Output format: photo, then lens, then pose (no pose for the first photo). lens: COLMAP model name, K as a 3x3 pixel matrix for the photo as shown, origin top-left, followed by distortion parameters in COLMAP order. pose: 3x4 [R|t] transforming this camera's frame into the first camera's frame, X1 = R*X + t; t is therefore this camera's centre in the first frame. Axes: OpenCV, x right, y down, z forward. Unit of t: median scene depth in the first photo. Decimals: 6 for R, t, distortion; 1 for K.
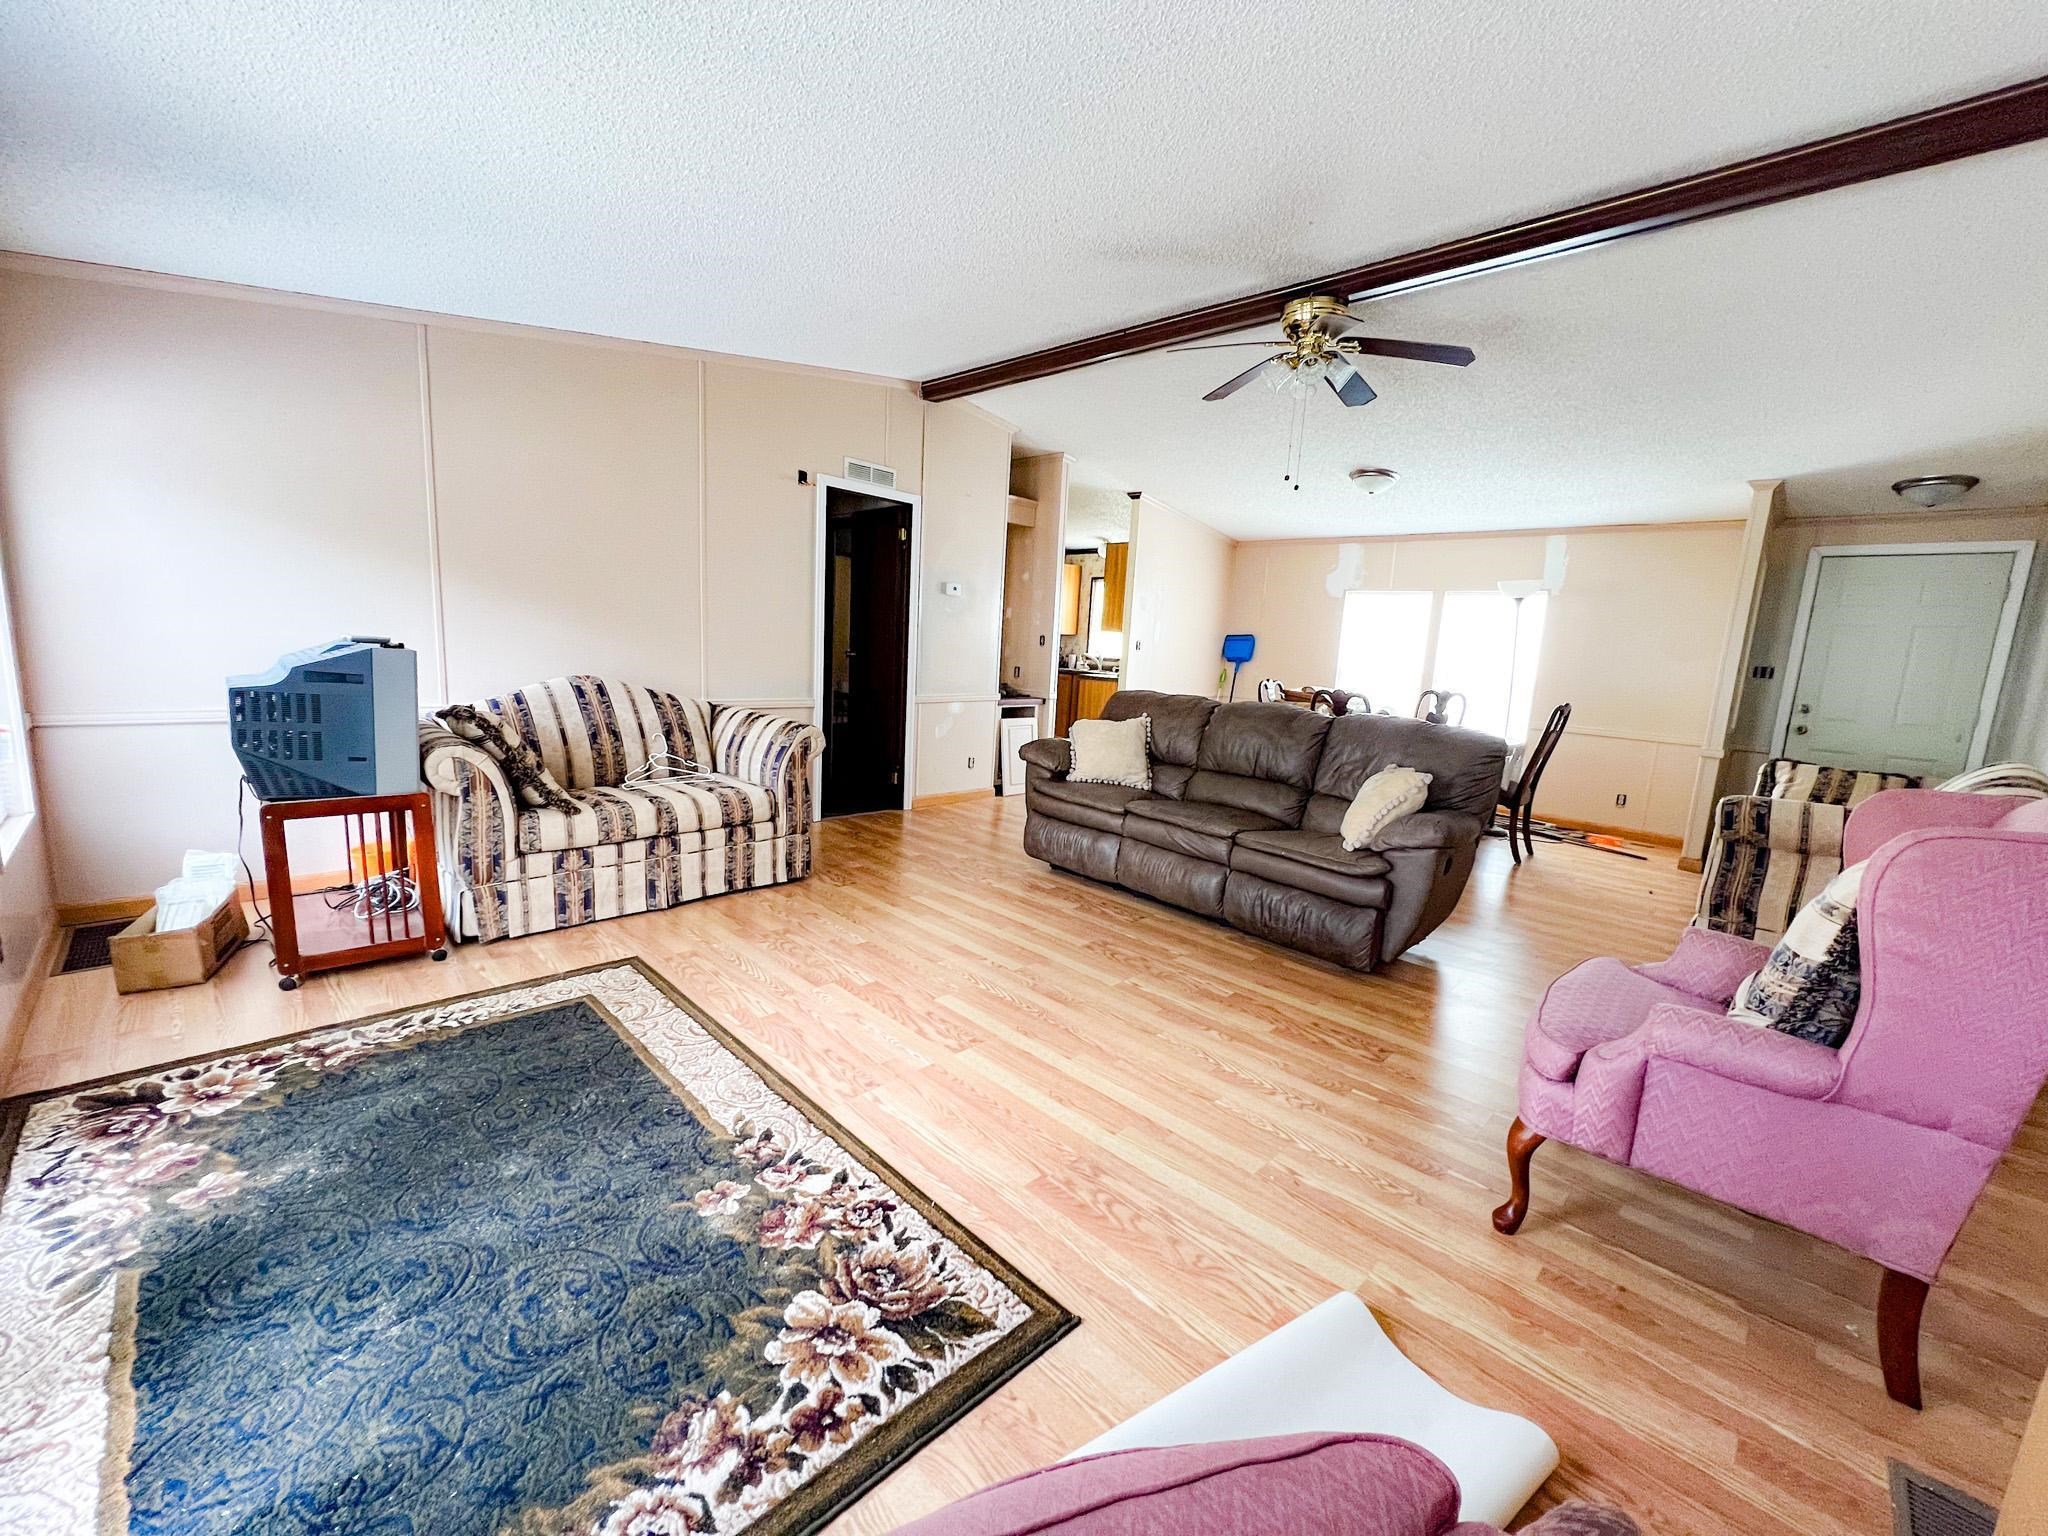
lens RADIAL K [[811.6, 0, 1028.7], [0, 811.6, 769.1], [0, 0, 1]] dist [0.000799, 0.000116]
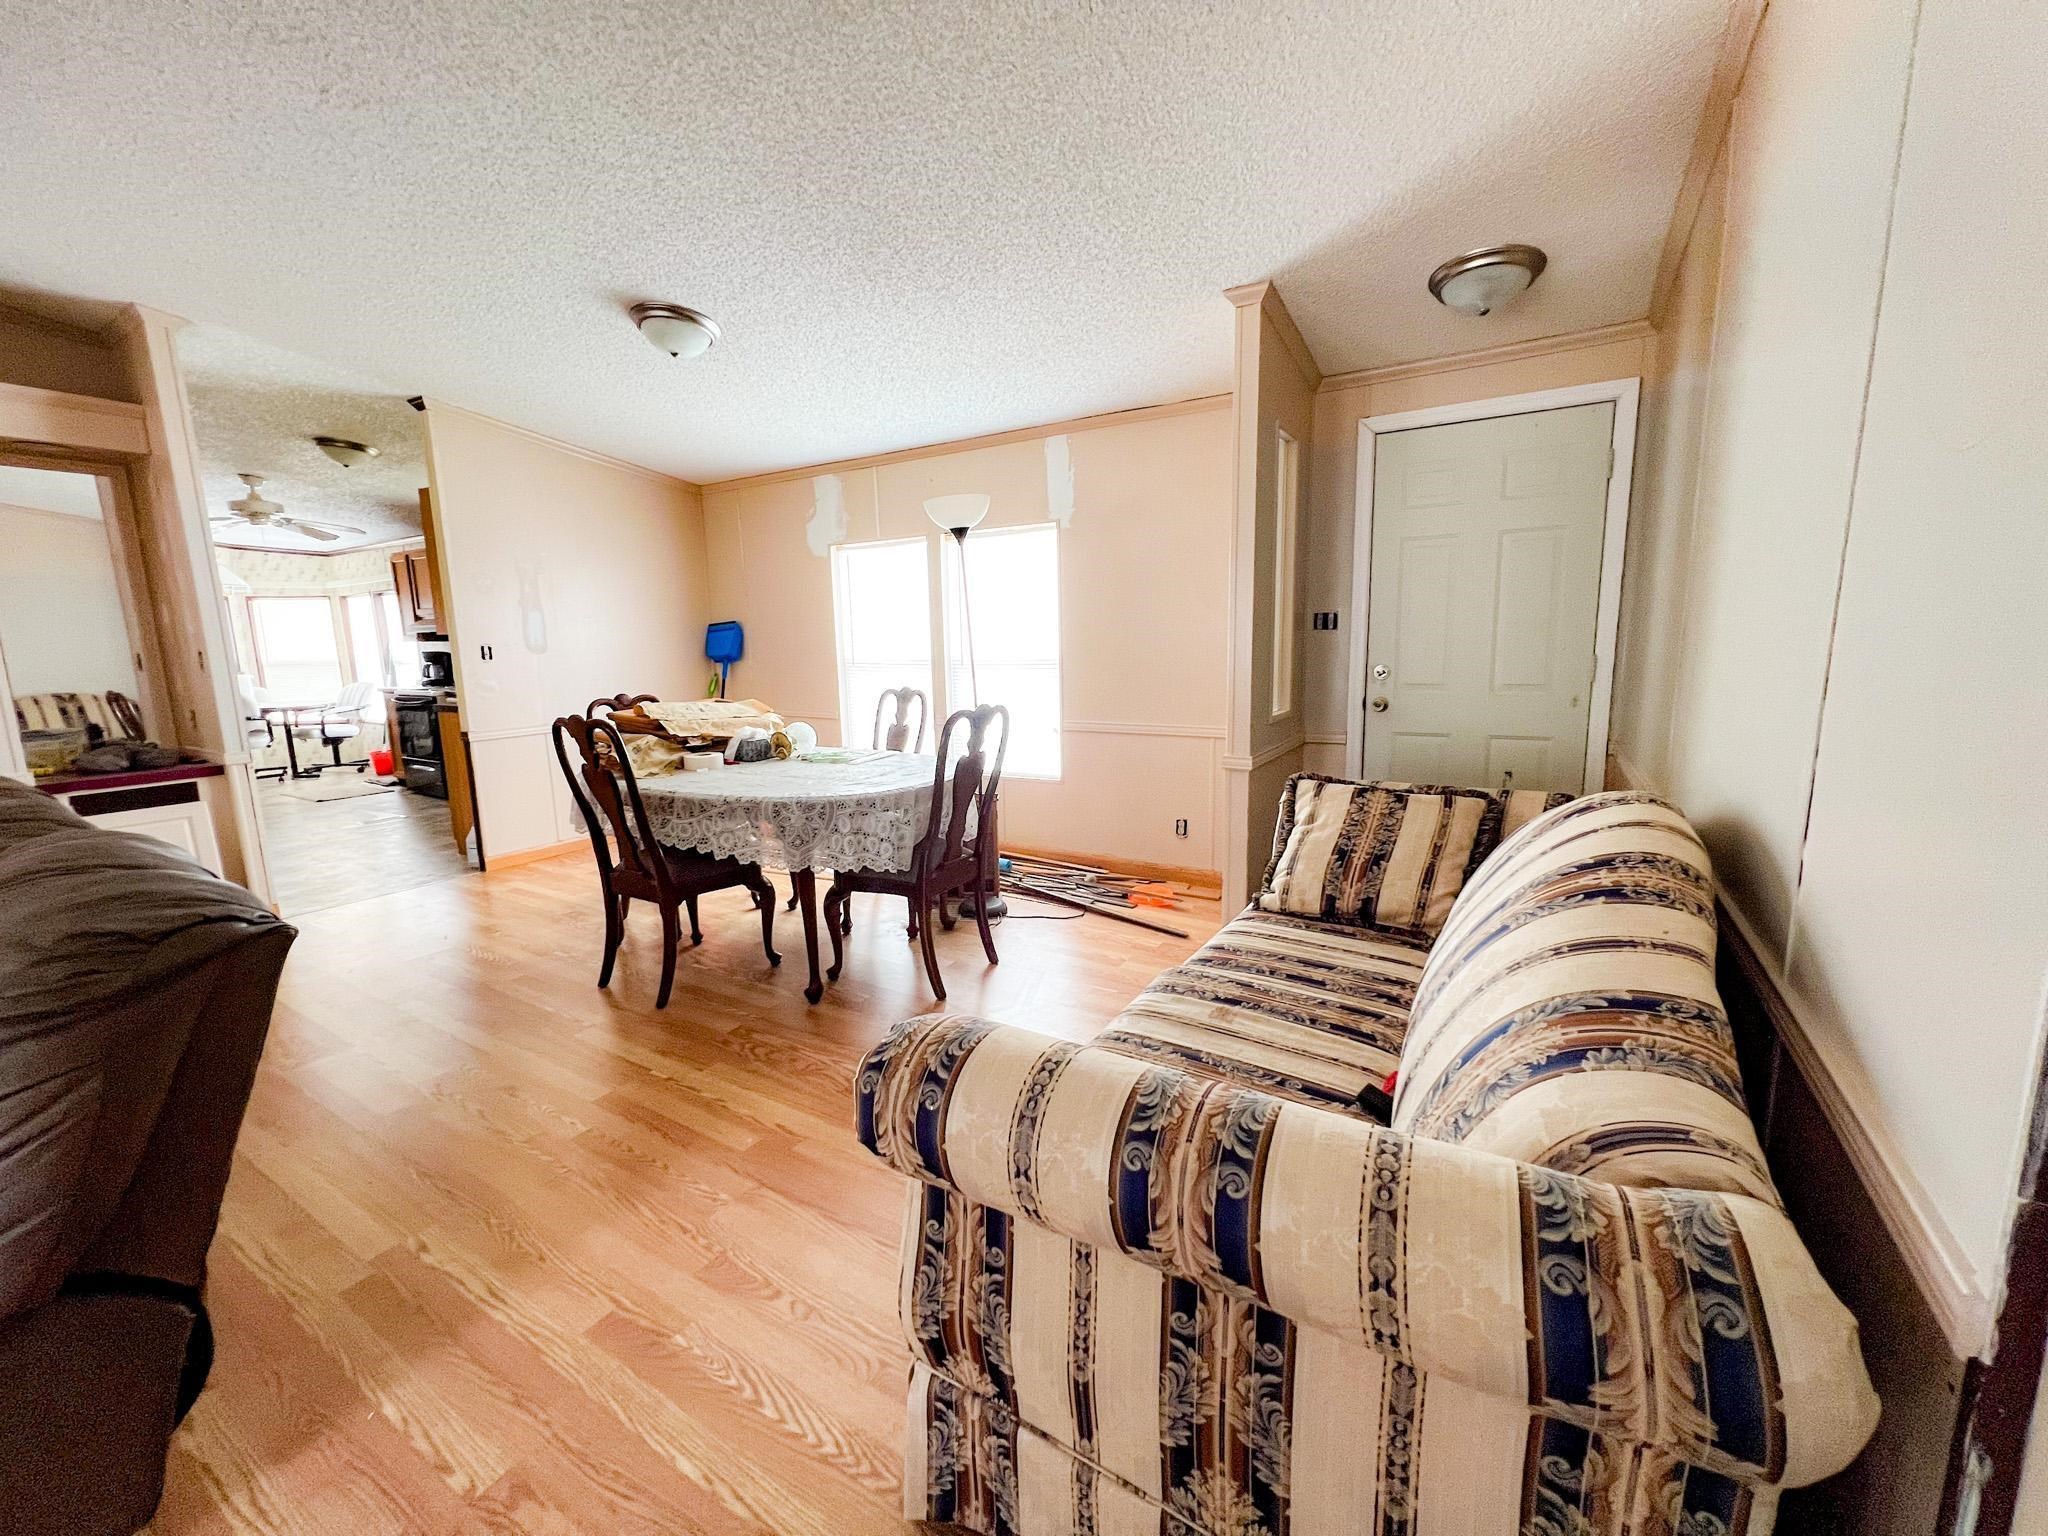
lens RADIAL K [[811.6, 0, 1022.8], [0, 811.6, 772.2], [0, 0, 1]] dist [0.000799, 0.000116]
pose [[0.971286, -0.113571, 0.209056, 0.523076], [0.111551, 0.993527, 0.021468, -0.040217], [-0.210141, 0.002469, 0.977668, 0.417789]]
